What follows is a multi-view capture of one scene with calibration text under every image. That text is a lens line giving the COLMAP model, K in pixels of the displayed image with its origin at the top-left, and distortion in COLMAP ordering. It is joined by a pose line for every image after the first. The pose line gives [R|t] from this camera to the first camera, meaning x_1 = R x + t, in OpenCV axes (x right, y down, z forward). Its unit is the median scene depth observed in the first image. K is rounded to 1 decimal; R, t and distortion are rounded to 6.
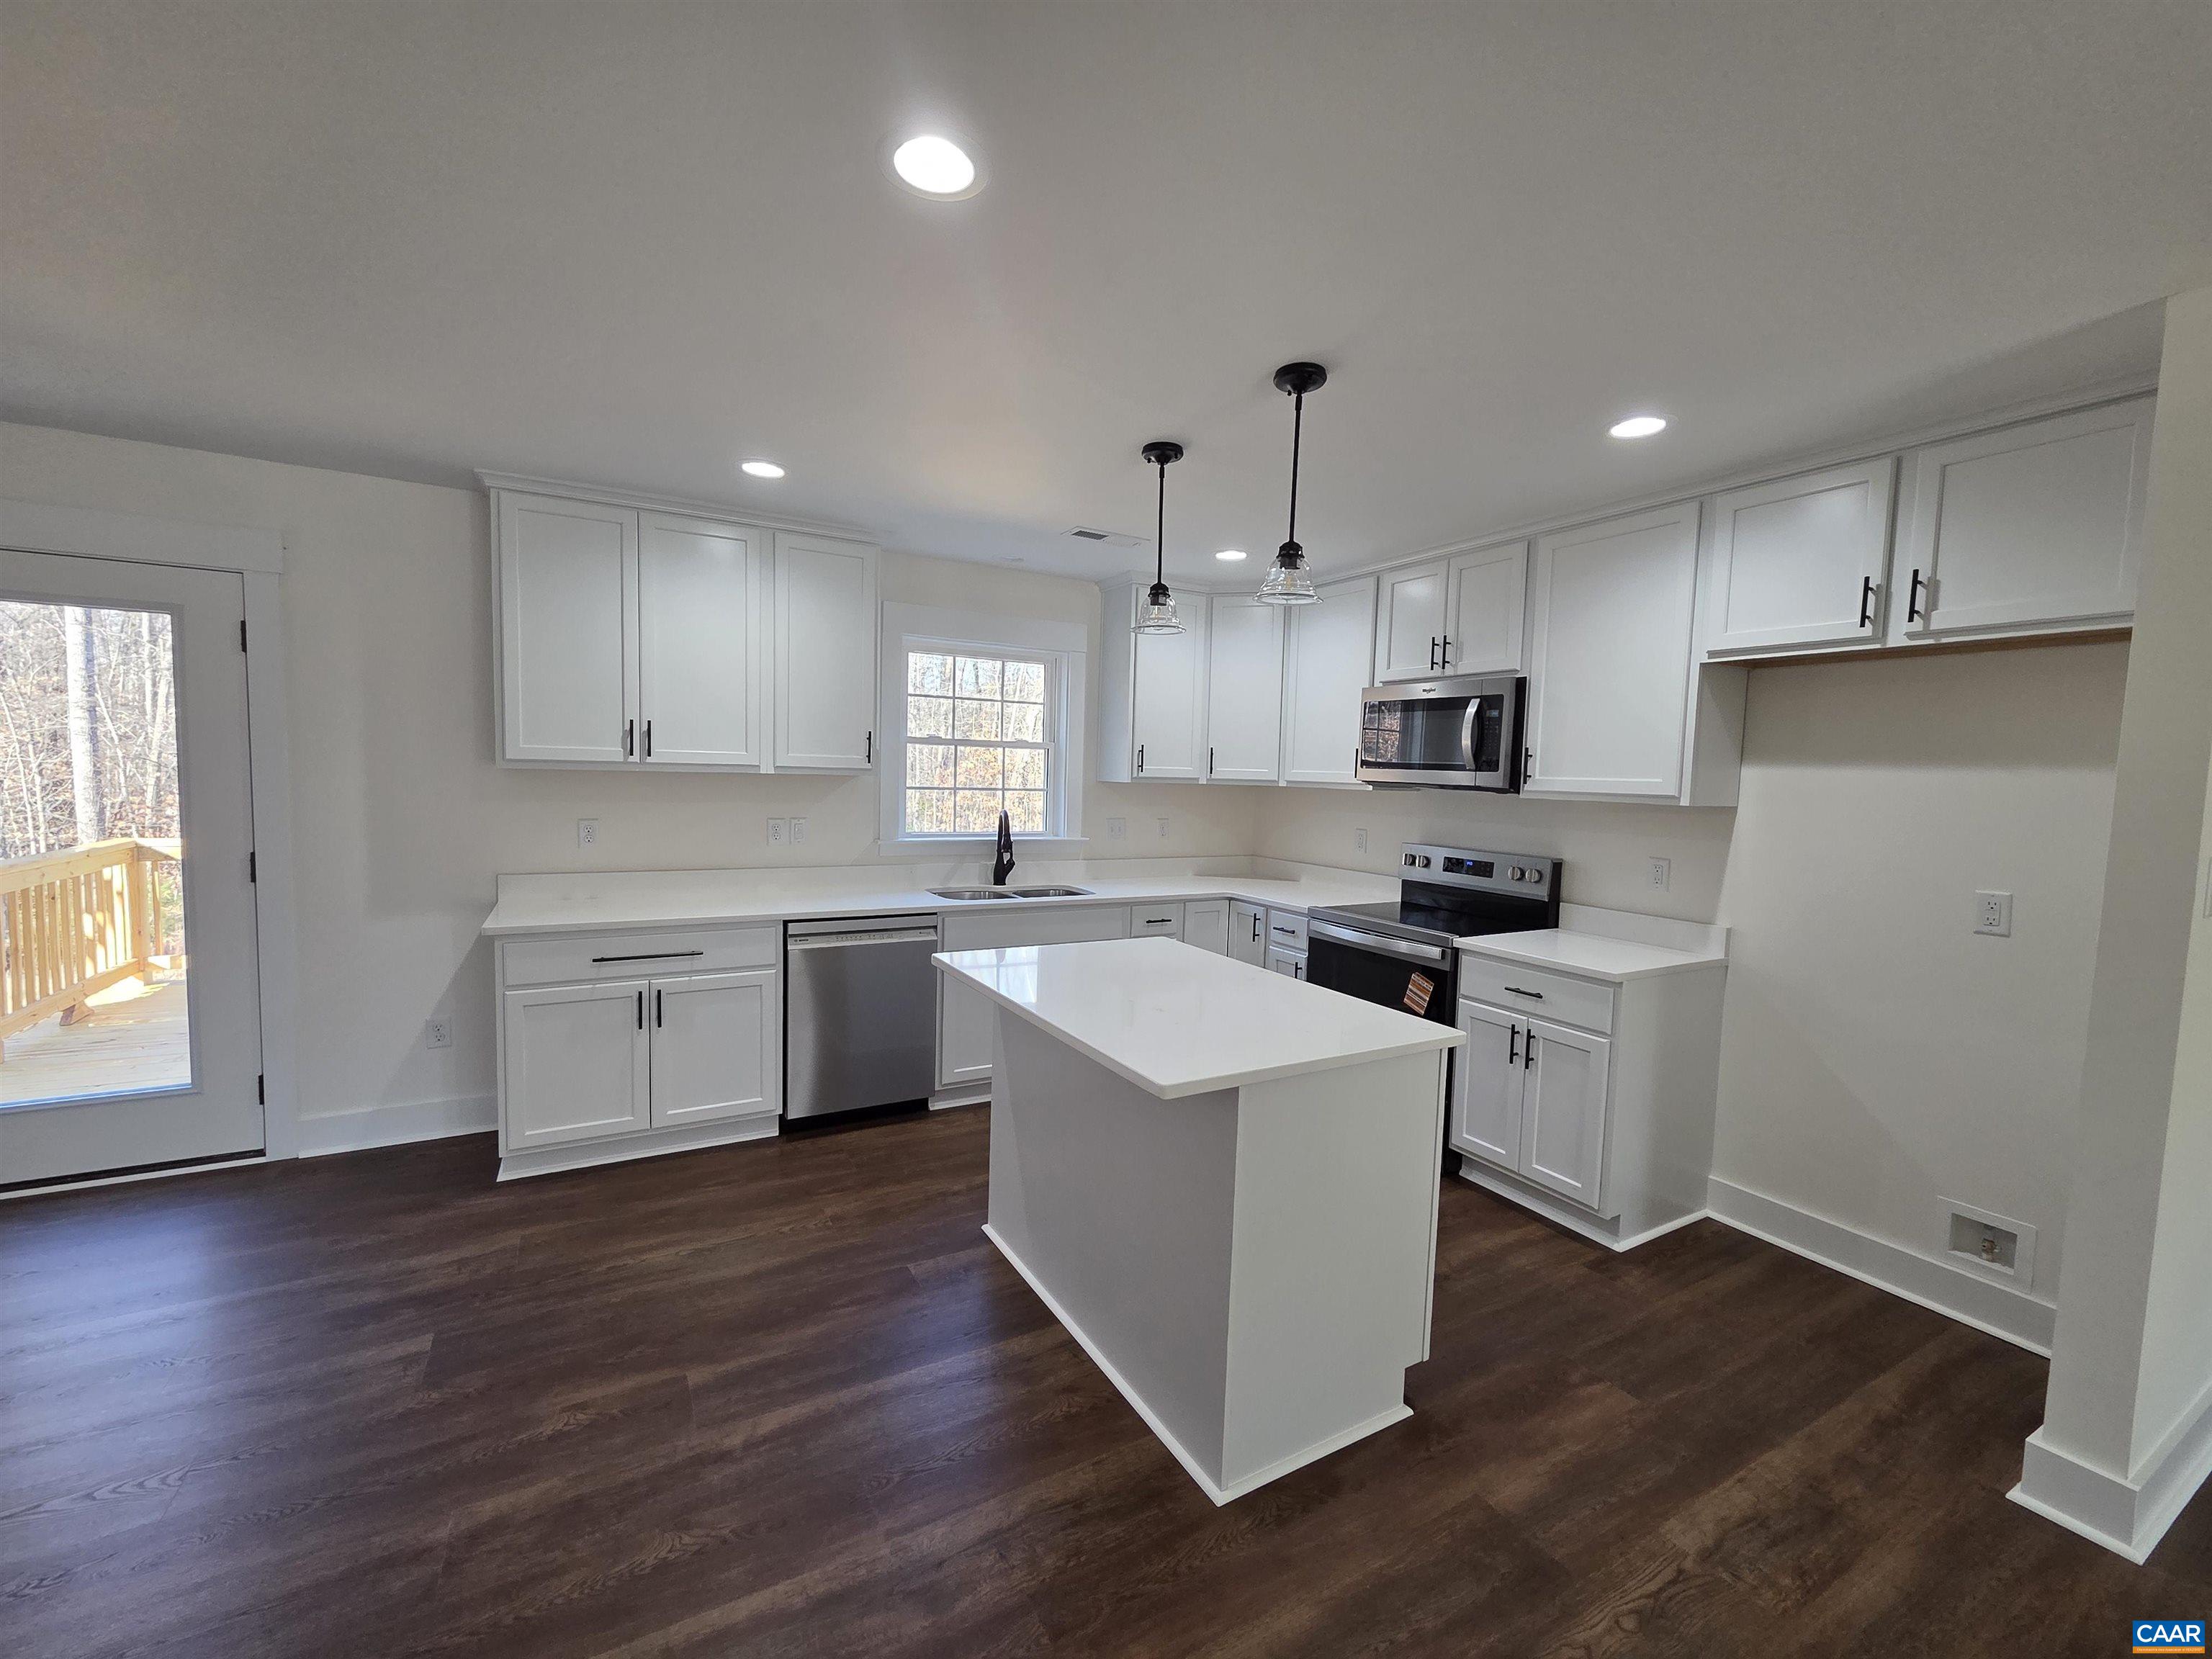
lens RADIAL K [[911.9, 0, 1097.1], [0, 911.9, 833.6], [0, 0, 1]] dist [0.008751, 0.000297]
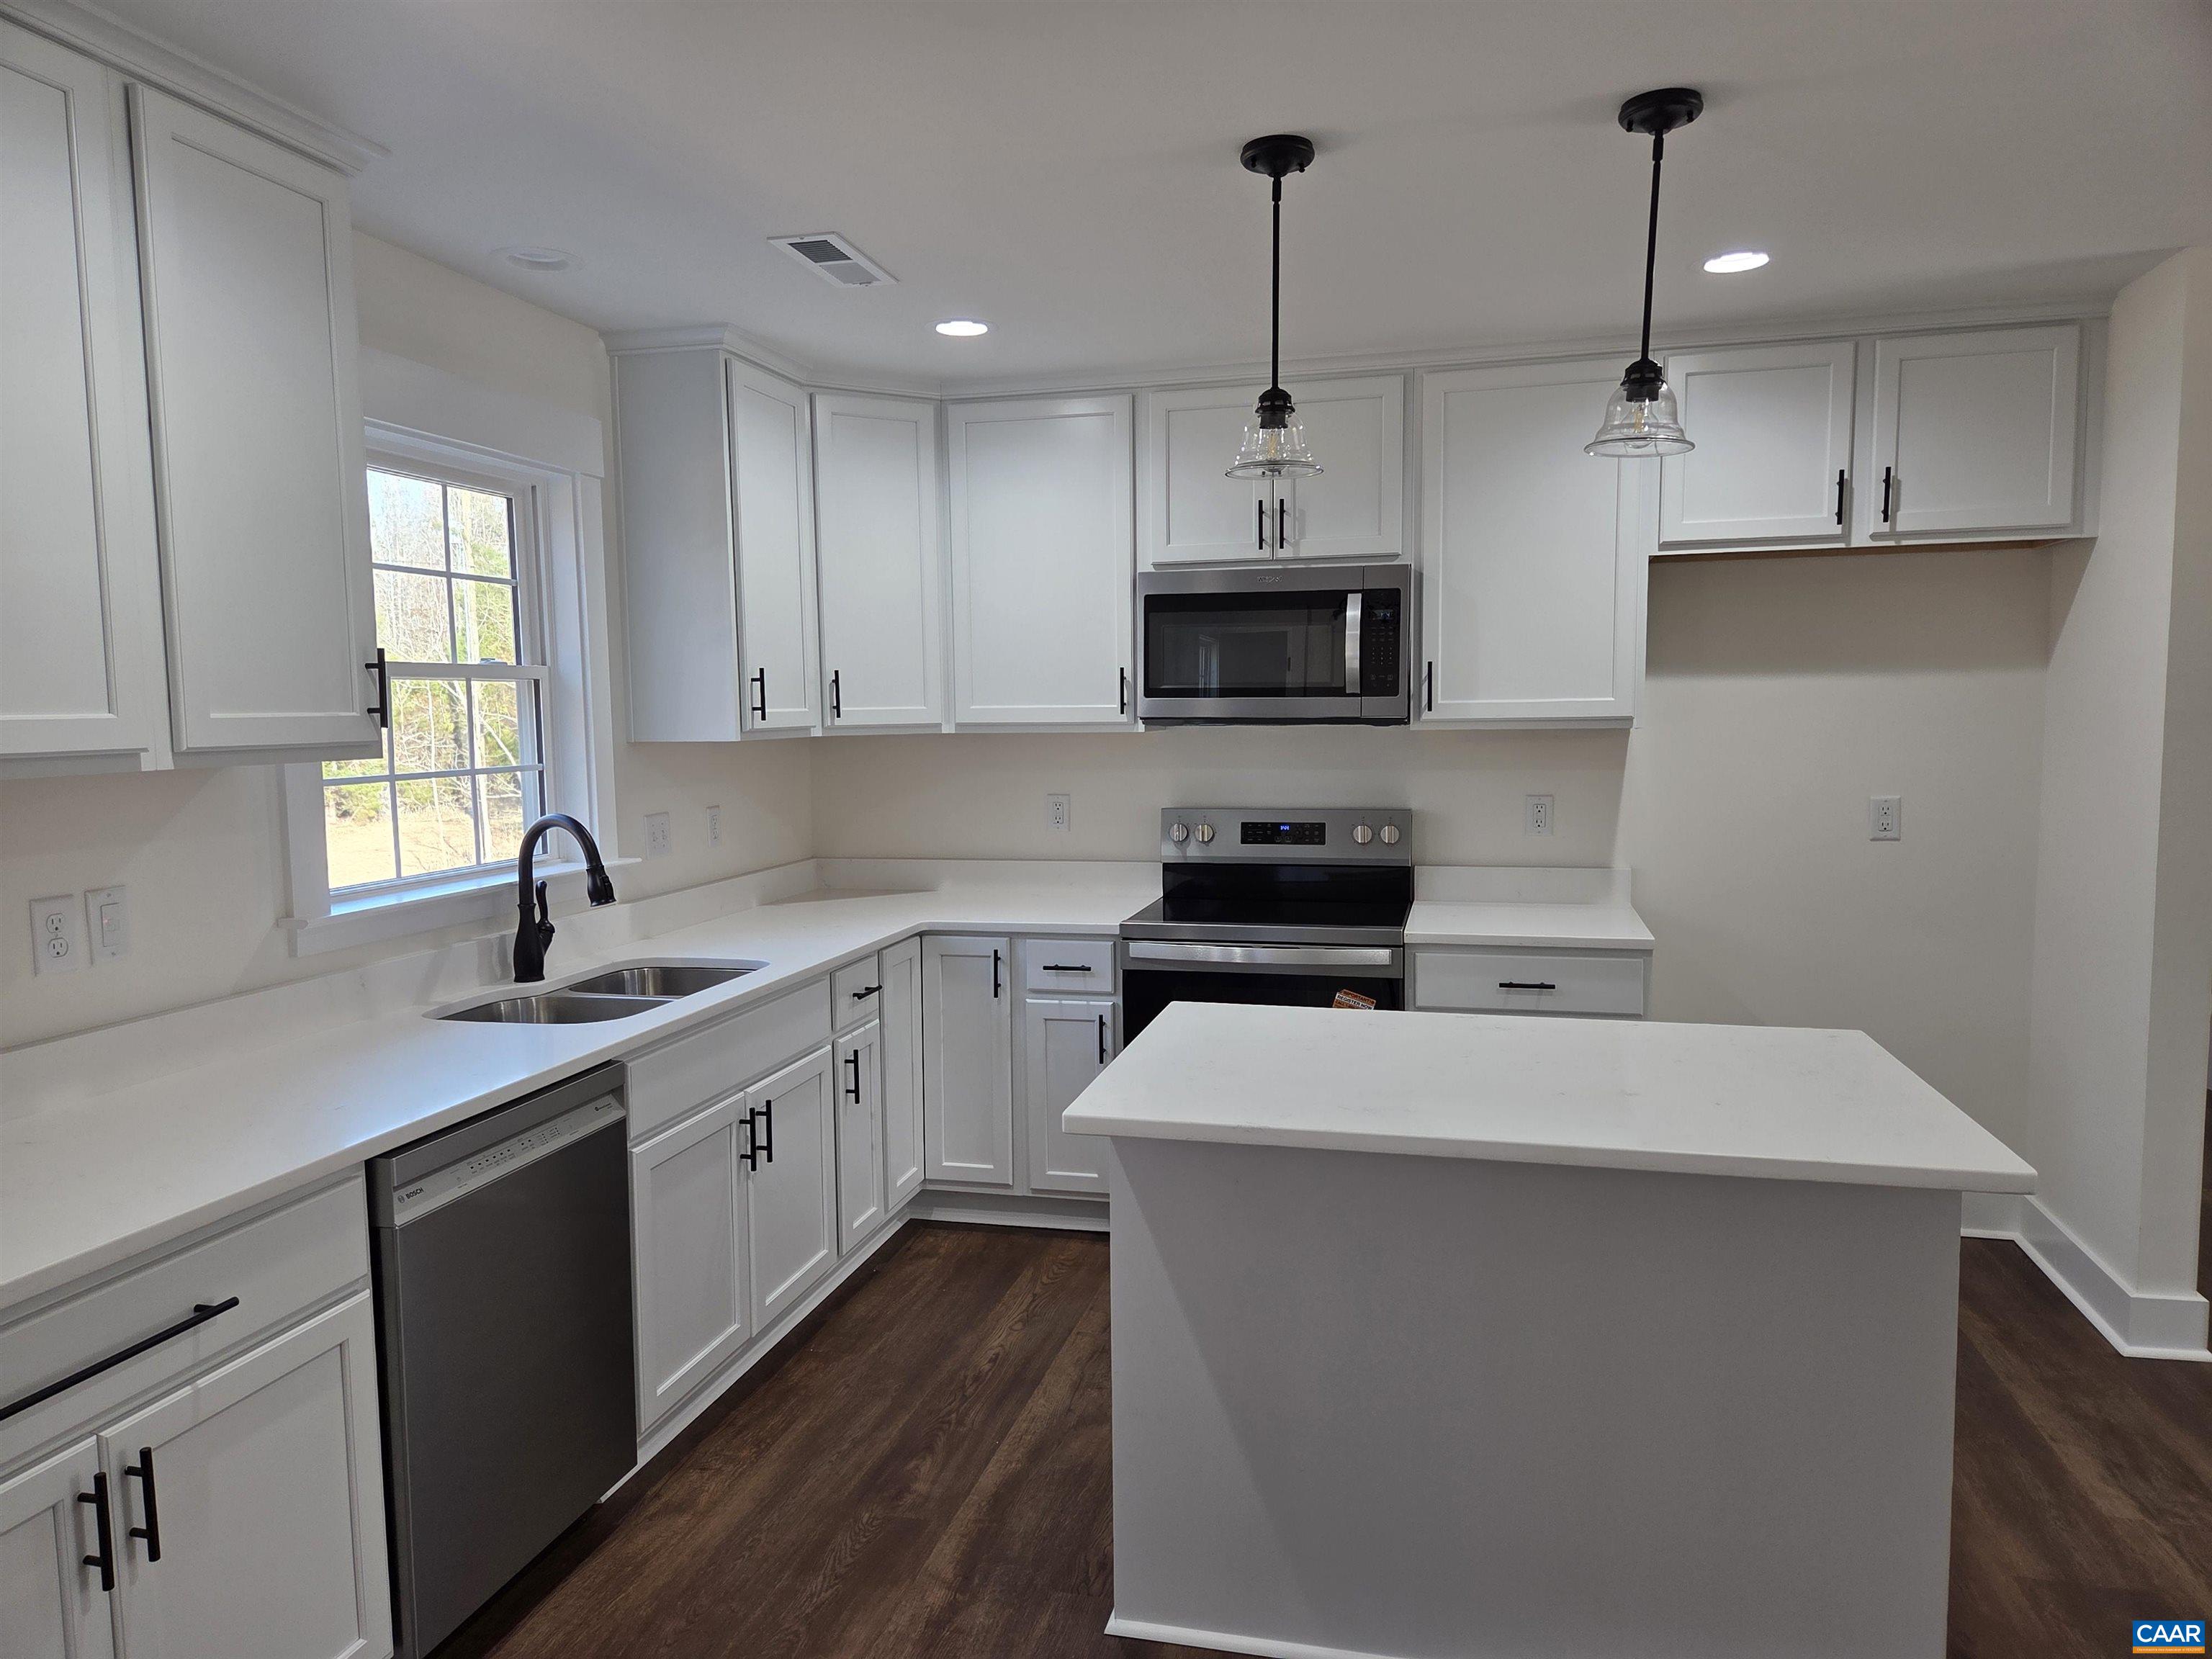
lens RADIAL K [[1486.9, 0, 1106.0], [0, 1486.9, 829.5], [0, 0, 1]] dist [0.084066, -0.073527]
pose [[0.685840, -0.099526, 0.720915, -0.537808], [0.084213, 0.994803, 0.057223, -0.045340], [-0.722864, 0.021465, 0.690657, 0.324149]]
